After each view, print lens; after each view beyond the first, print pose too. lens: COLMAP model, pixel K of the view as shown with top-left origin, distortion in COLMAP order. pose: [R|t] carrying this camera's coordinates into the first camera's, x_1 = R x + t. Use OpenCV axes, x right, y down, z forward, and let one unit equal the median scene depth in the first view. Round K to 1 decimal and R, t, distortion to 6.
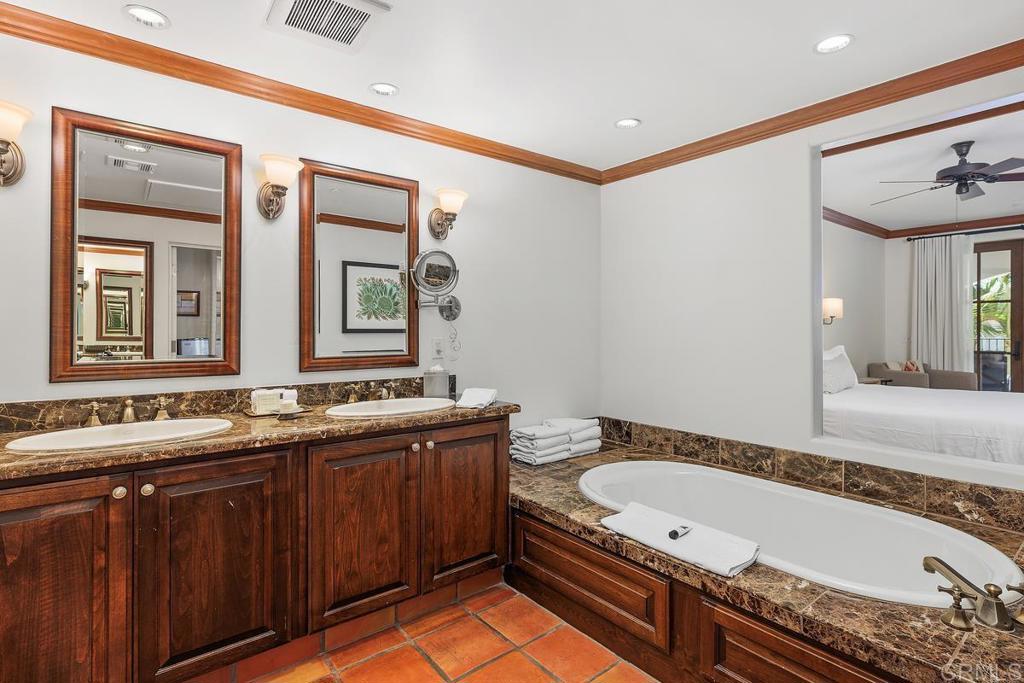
lens RADIAL K [[517.4, 0, 510.1], [0, 517.4, 338.3], [0, 0, 1]] dist [-0.013363, -0.000914]
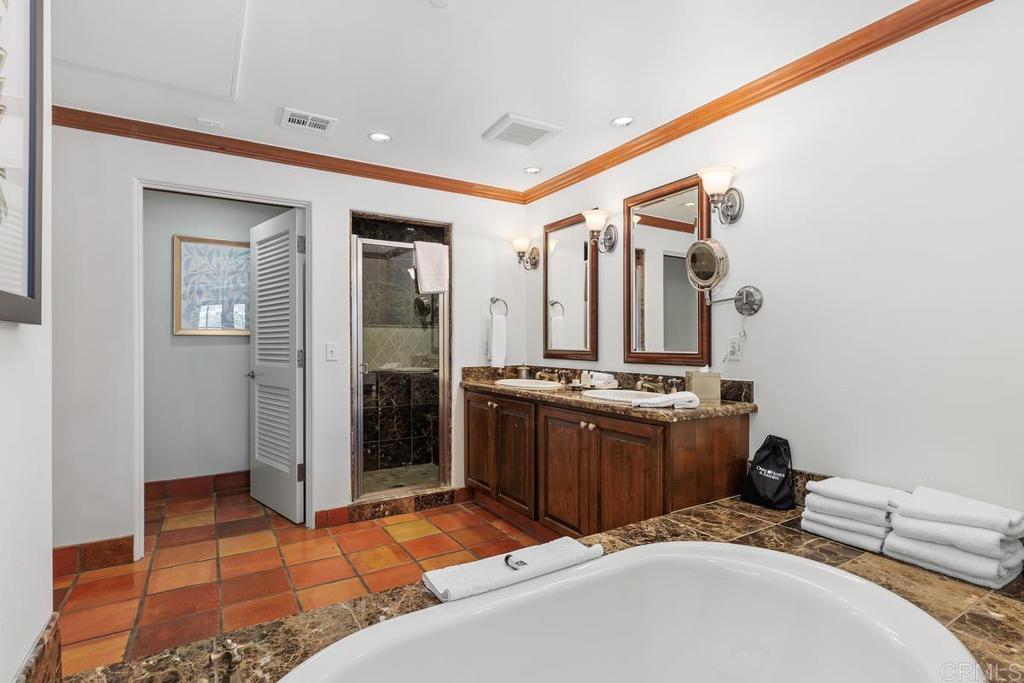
lens RADIAL K [[517.4, 0, 522.2], [0, 517.4, 342.3], [0, 0, 1]] dist [-0.013363, -0.000914]
pose [[-0.121675, 0.006747, -0.992547, 0.980904], [-0.008836, 0.999930, 0.007881, 0.005349], [0.992531, 0.009729, -0.121607, 0.938319]]
